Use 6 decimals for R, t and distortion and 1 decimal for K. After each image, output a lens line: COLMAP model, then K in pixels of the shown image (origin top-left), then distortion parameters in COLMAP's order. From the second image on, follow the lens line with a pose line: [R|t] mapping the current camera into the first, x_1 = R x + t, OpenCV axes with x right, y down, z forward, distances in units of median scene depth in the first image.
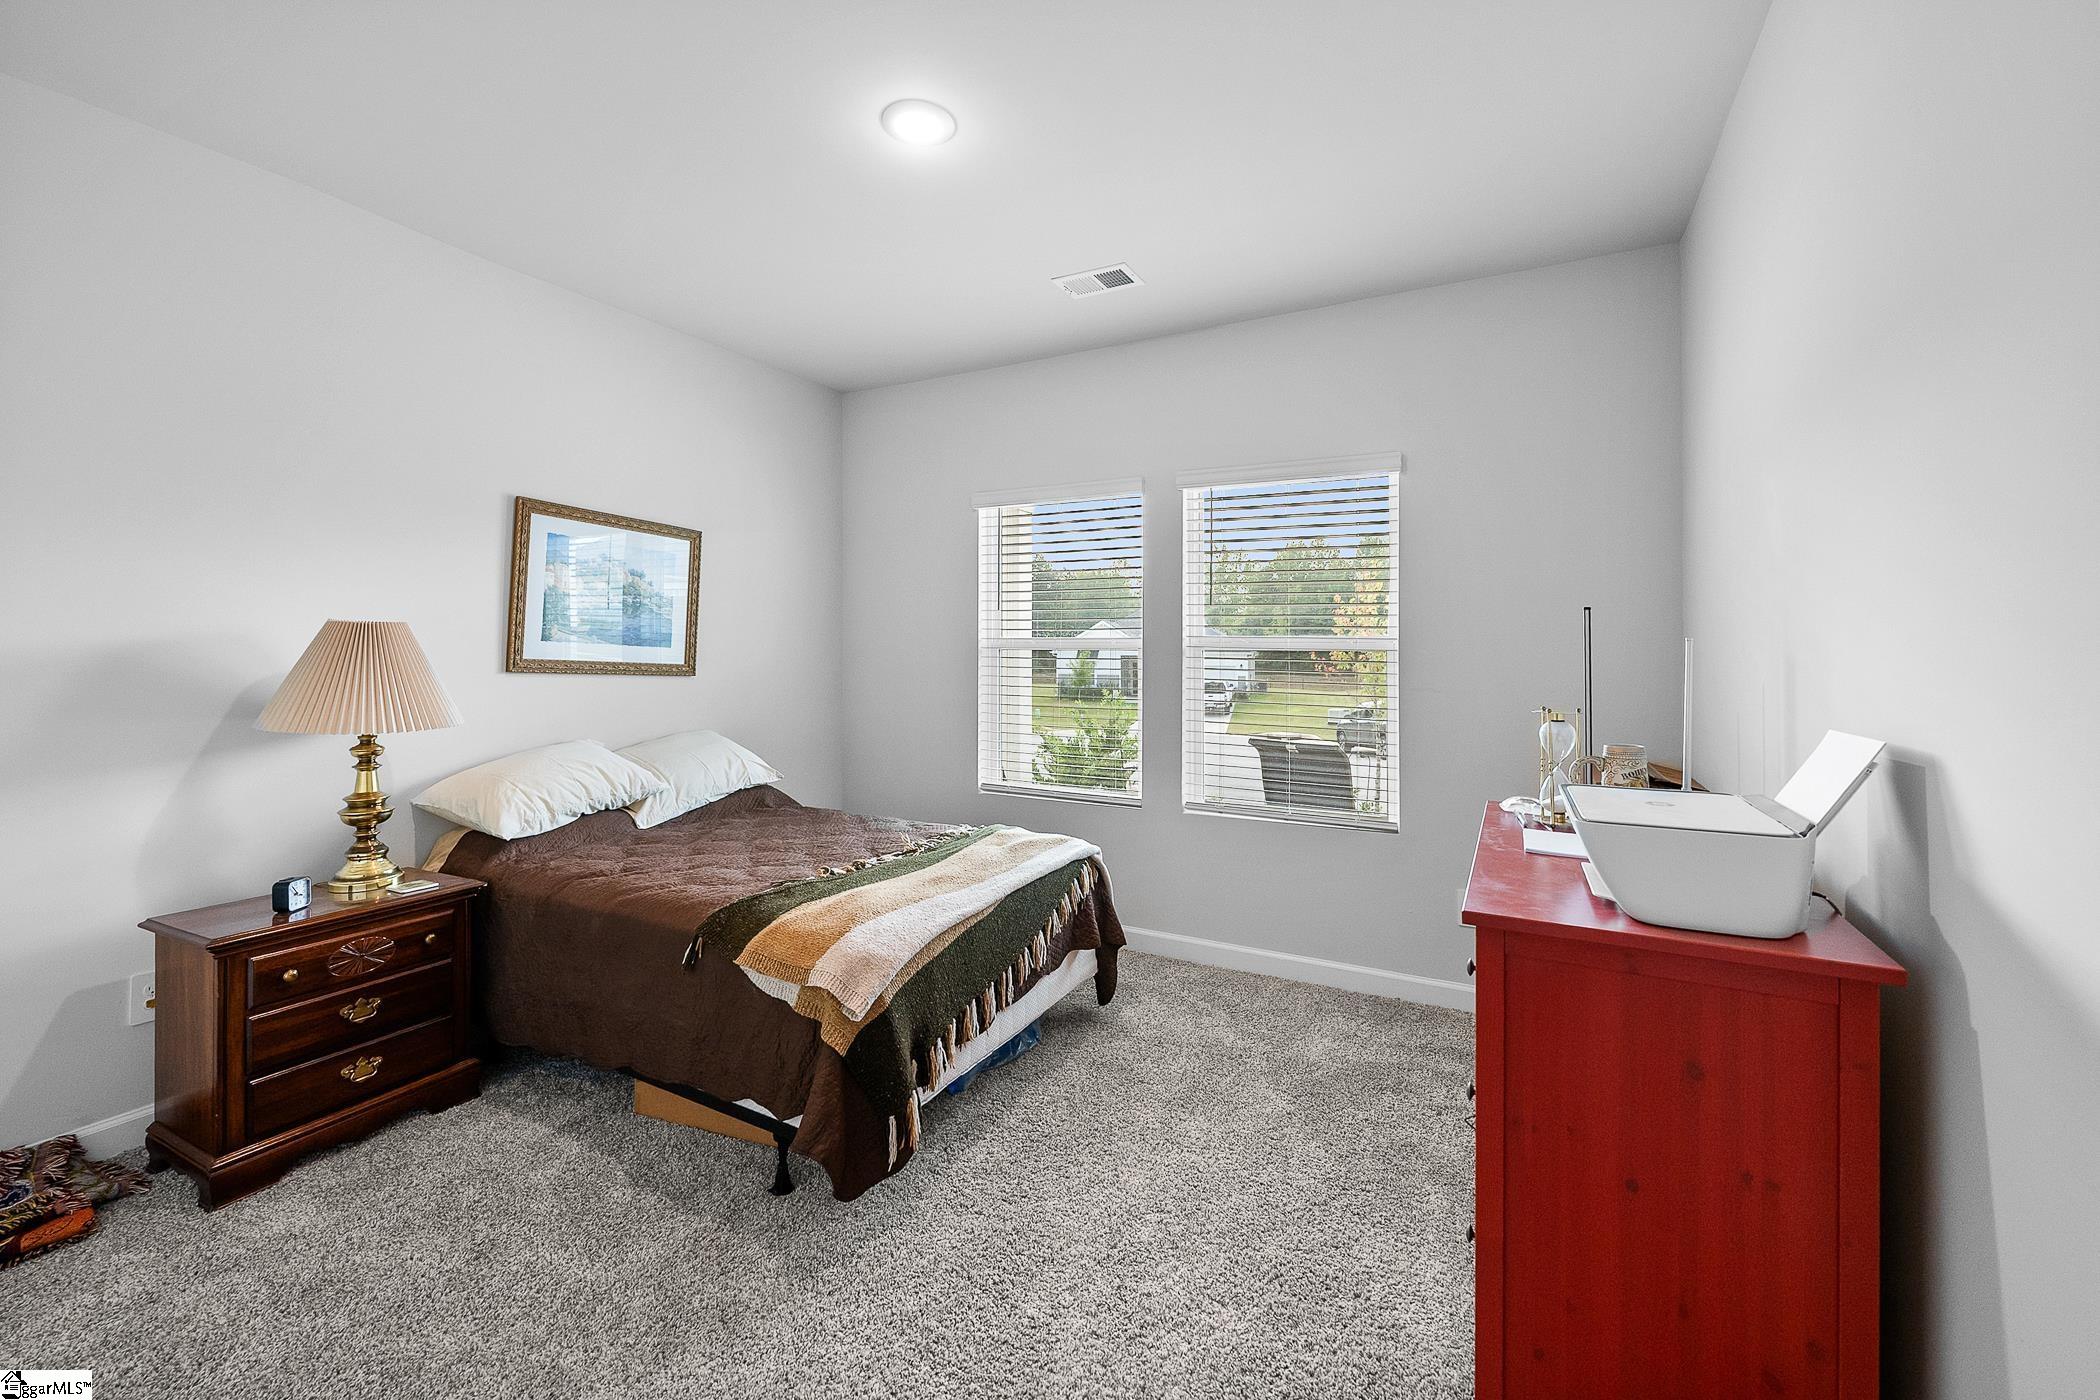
lens RADIAL K [[841.3, 0, 1046.8], [0, 841.3, 656.7], [0, 0, 1]] dist [0.003805, 0.000434]
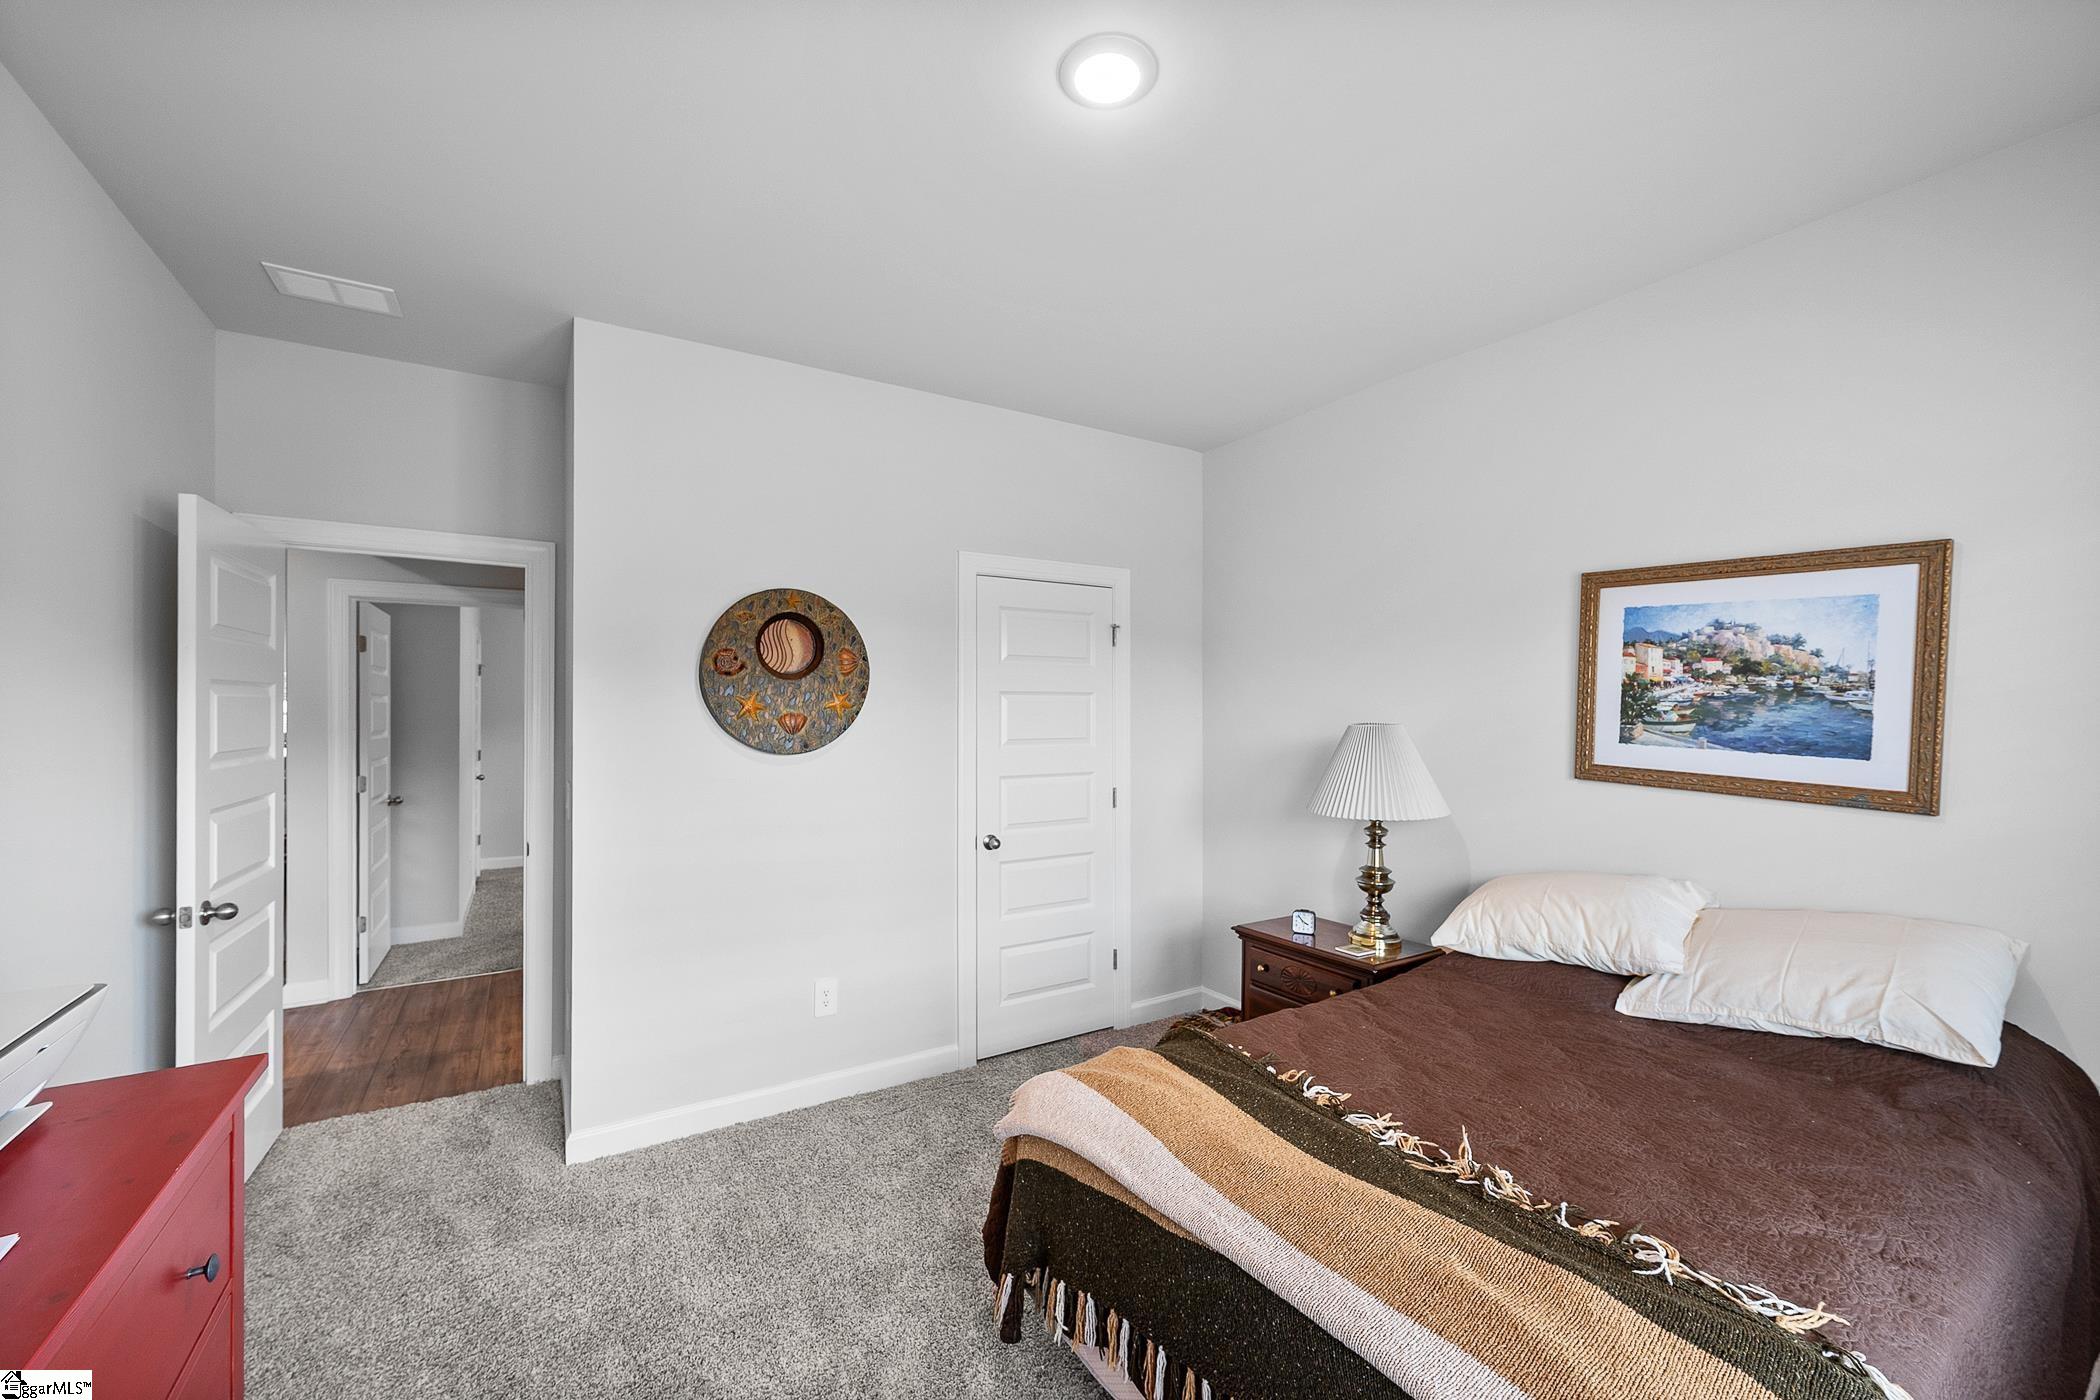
lens RADIAL K [[841.3, 0, 1045.2], [0, 841.3, 709.7], [0, 0, 1]] dist [0.003805, 0.000434]
pose [[-0.469720, -0.005884, -0.882796, 0.368658], [-0.010997, 0.999939, -0.000813, -0.044012], [0.882747, 0.009326, -0.469757, 0.889298]]
